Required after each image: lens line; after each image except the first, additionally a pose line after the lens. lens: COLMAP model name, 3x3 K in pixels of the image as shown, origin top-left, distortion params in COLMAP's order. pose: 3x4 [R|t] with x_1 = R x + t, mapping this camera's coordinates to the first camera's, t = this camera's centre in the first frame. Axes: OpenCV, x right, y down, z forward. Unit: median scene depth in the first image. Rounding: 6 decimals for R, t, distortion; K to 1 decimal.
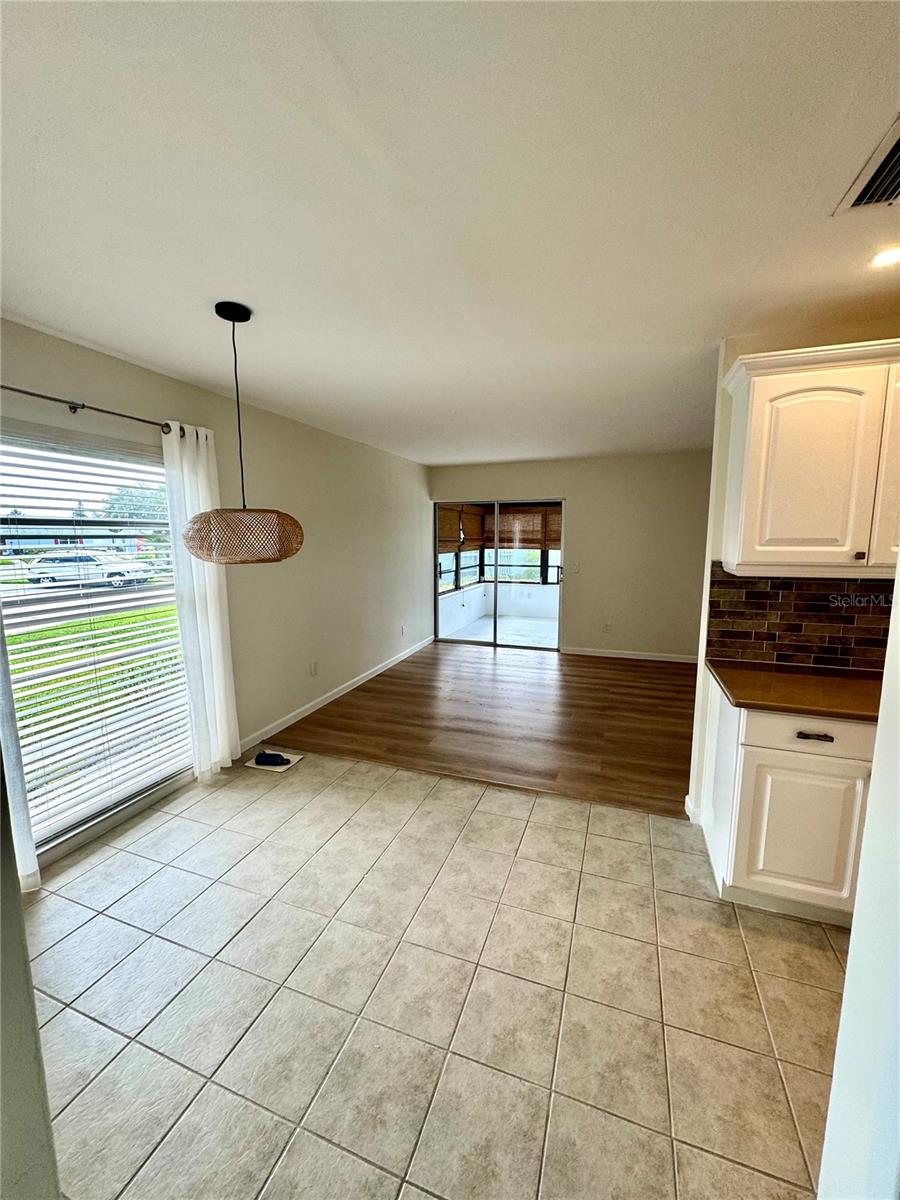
lens RADIAL K [[476.9, 0, 449.3], [0, 476.9, 600.5], [0, 0, 1]] dist [0.001033, -0.000245]
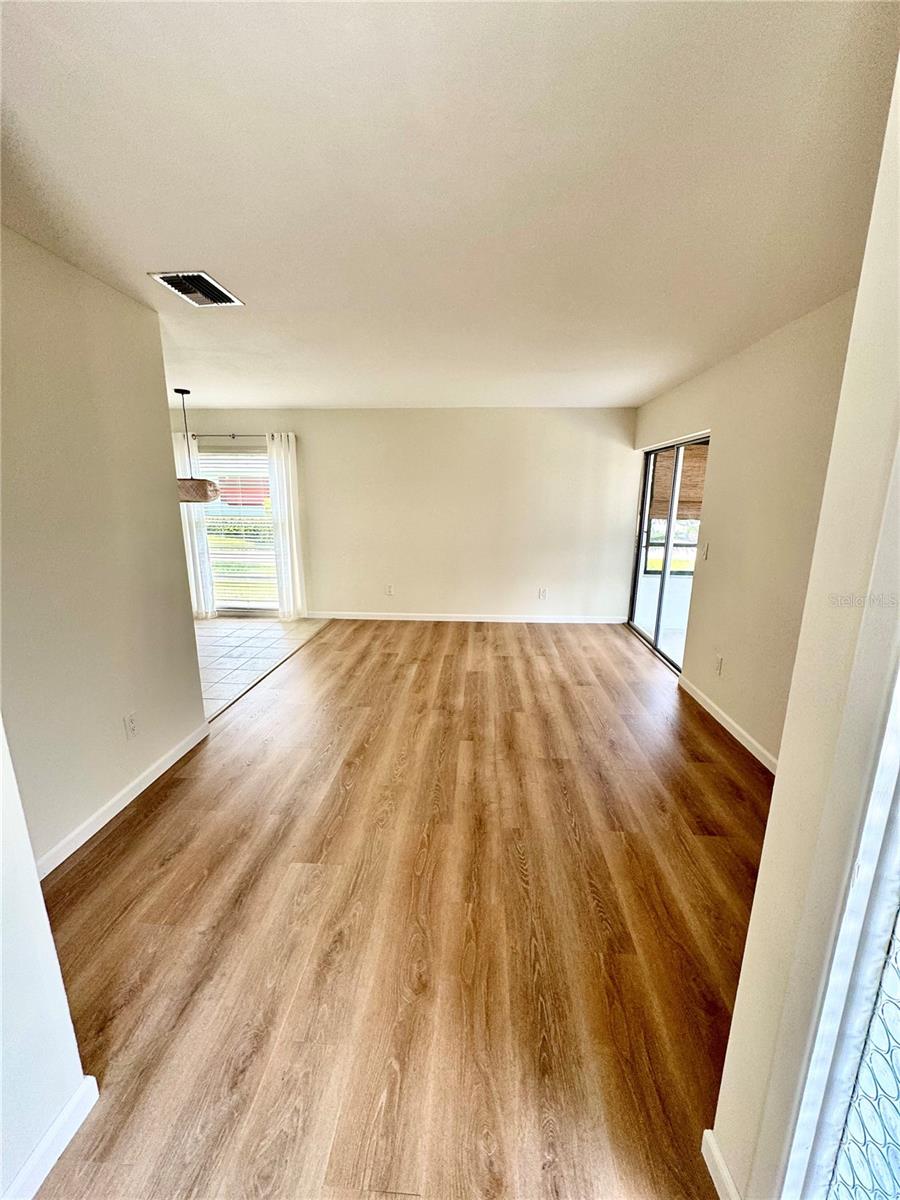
lens RADIAL K [[476.9, 0, 450.0], [0, 476.9, 595.6], [0, 0, 1]] dist [0.001033, -0.000245]
pose [[0.280409, 0.208338, -0.936998, 1.890048], [-0.139482, 0.974644, 0.174967, -0.189254], [0.949692, 0.081632, 0.302359, 1.340806]]
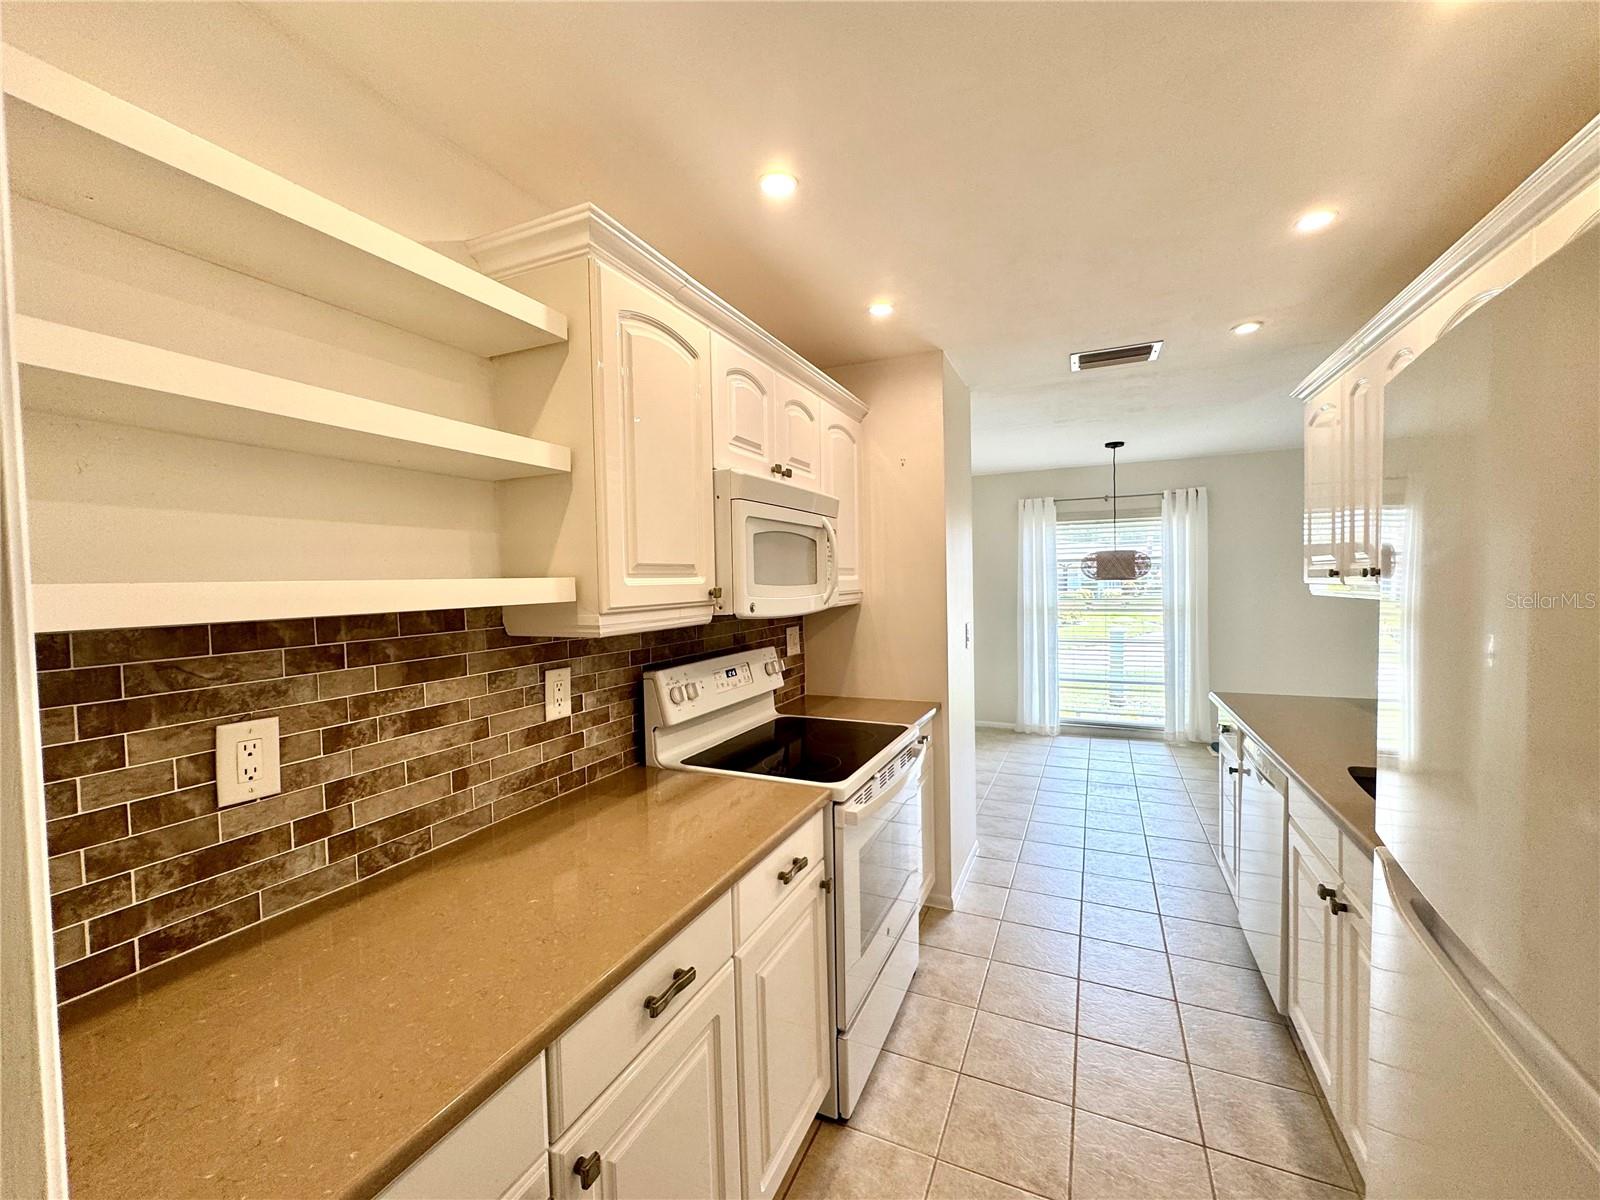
lens RADIAL K [[635.8, 0, 803.4], [0, 635.8, 598.9], [0, 0, 1]] dist [0.001033, -0.000245]
pose [[-0.076997, 0.033943, -0.996453, 1.762851], [-0.116800, 0.992232, 0.042824, 0.017494], [0.990166, 0.119683, -0.072434, 0.054034]]
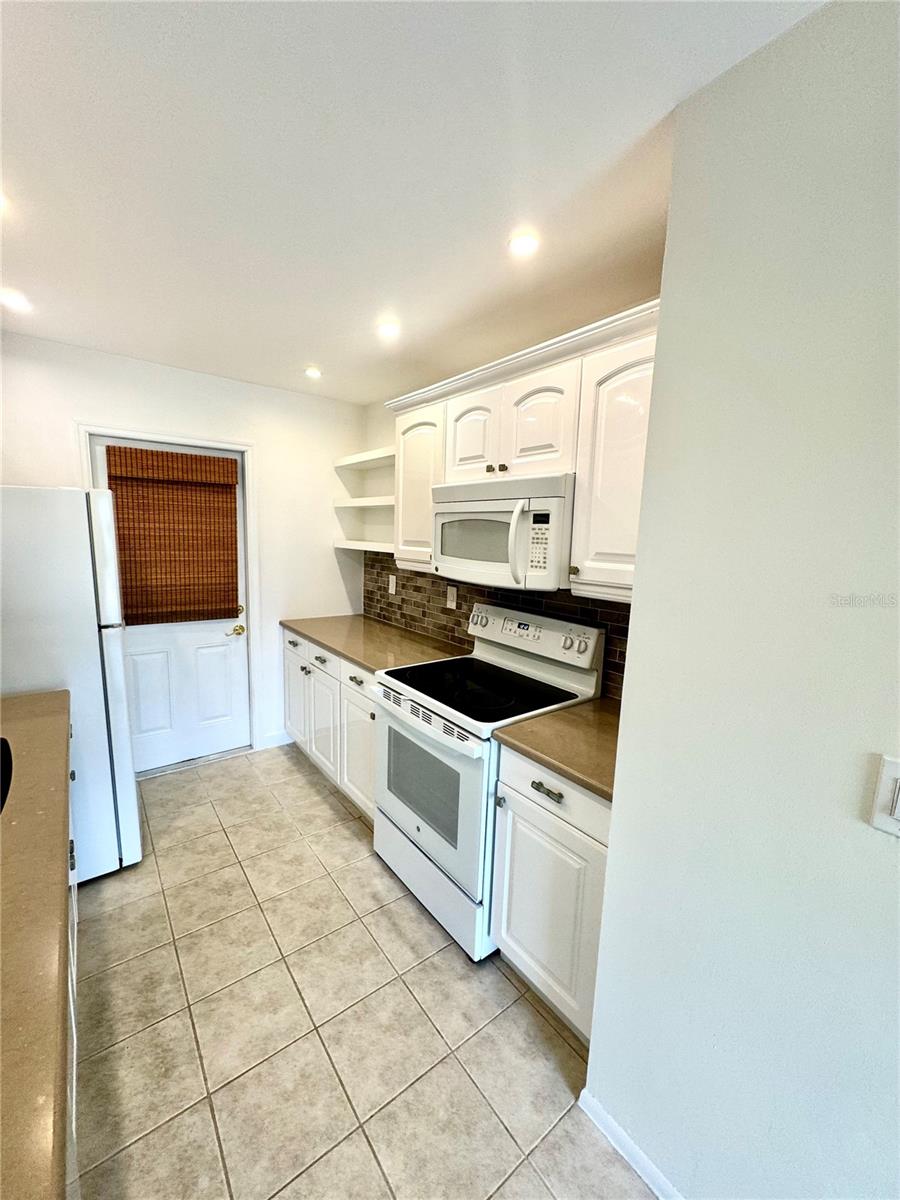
lens RADIAL K [[476.9, 0, 448.1], [0, 476.9, 600.4], [0, 0, 1]] dist [0.001033, -0.000245]
pose [[-0.843599, -0.101531, 0.527288, 0.471522], [0.044099, 0.965545, 0.256472, -0.114188], [-0.535160, 0.239612, -0.810056, 0.712505]]
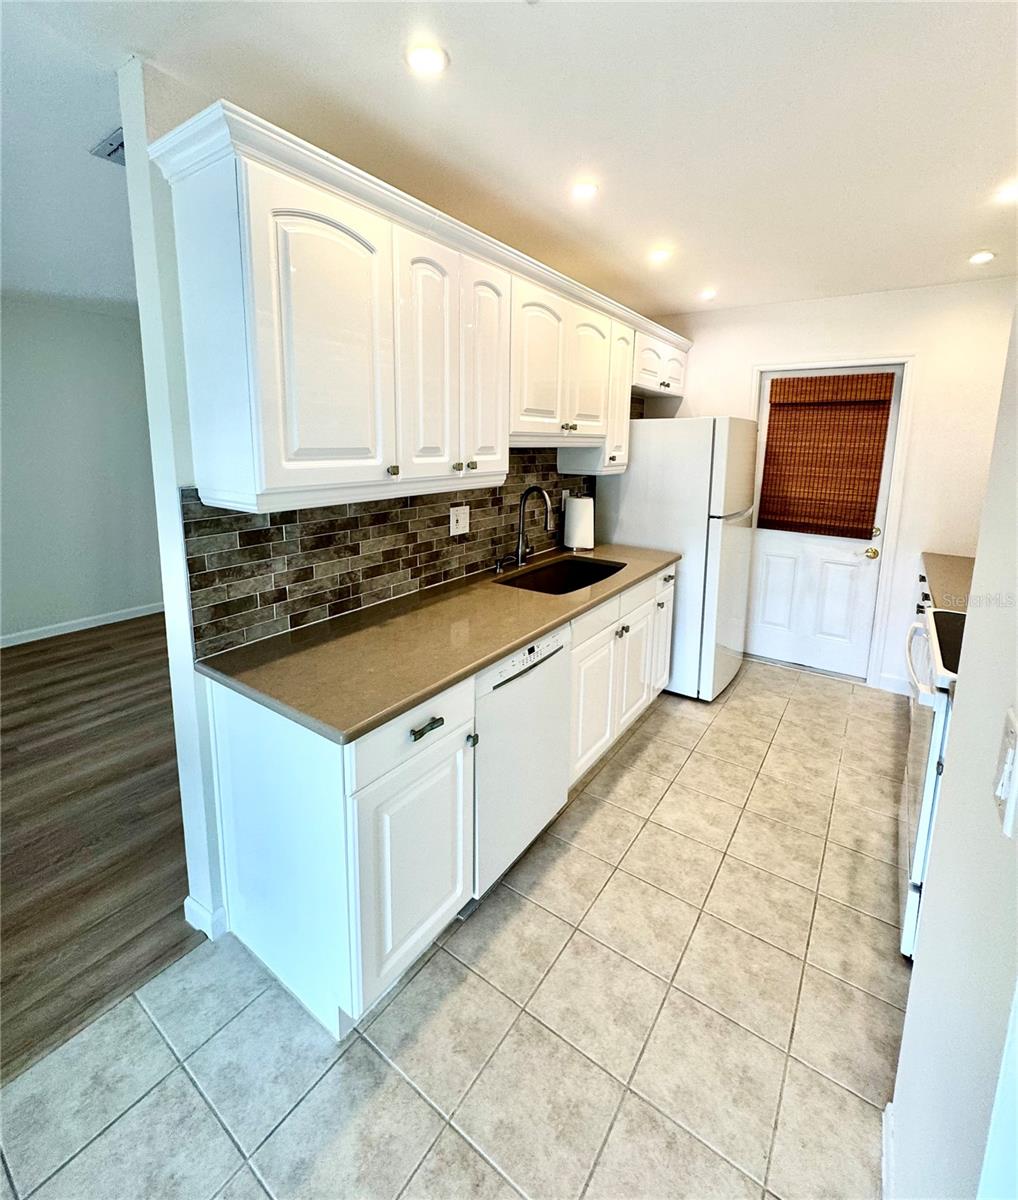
lens RADIAL K [[540.1, 0, 513.3], [0, 540.1, 522.5], [0, 0, 1]] dist [0.000004, 0.000782]
pose [[0.259263, -0.141270, 0.955419, 0.052948], [0.116370, 0.986607, 0.114303, -0.071552], [-0.958770, 0.081548, 0.272230, 0.473870]]
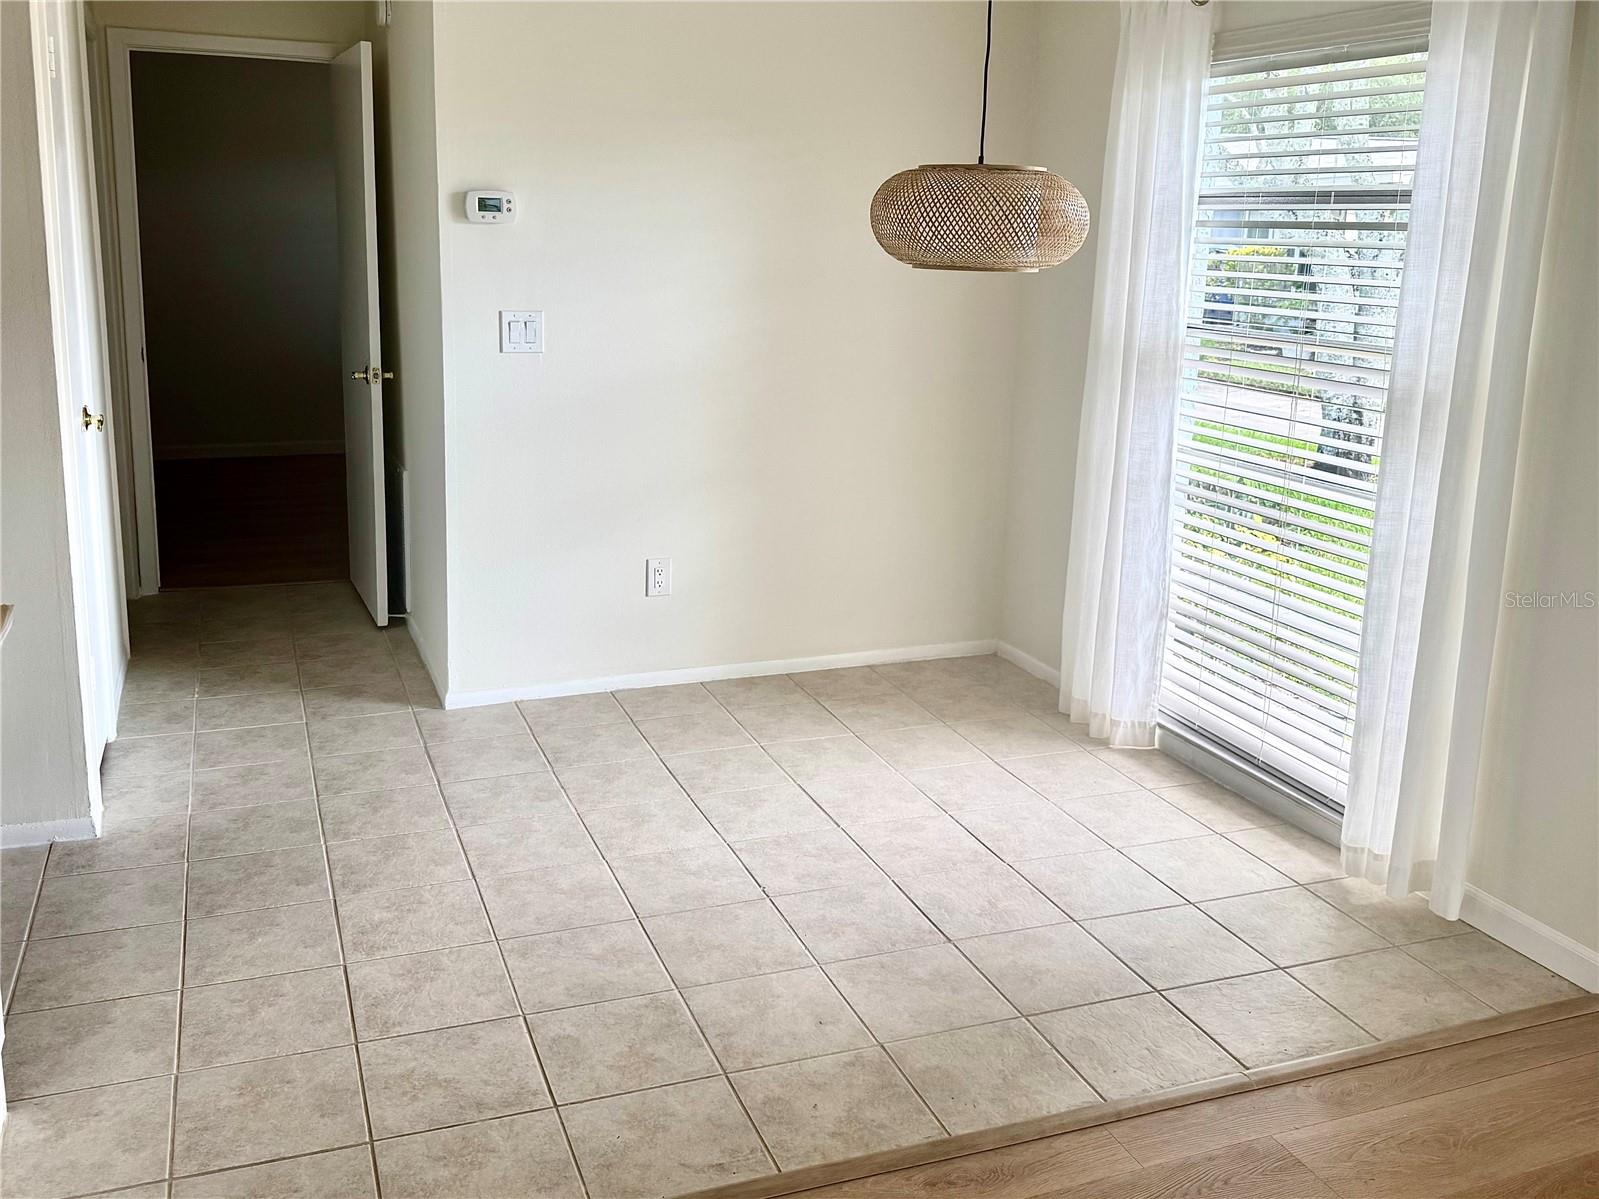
lens RADIAL K [[1419.0, 0, 795.4], [0, 1419.0, 532.0], [0, 0, 1]] dist [0.011347, -0.027645]
pose [[-0.747168, 0.124174, -0.652933, 0.677035], [-0.117395, 0.942290, 0.313542, -0.236406], [0.654185, 0.310919, -0.689471, 1.797676]]
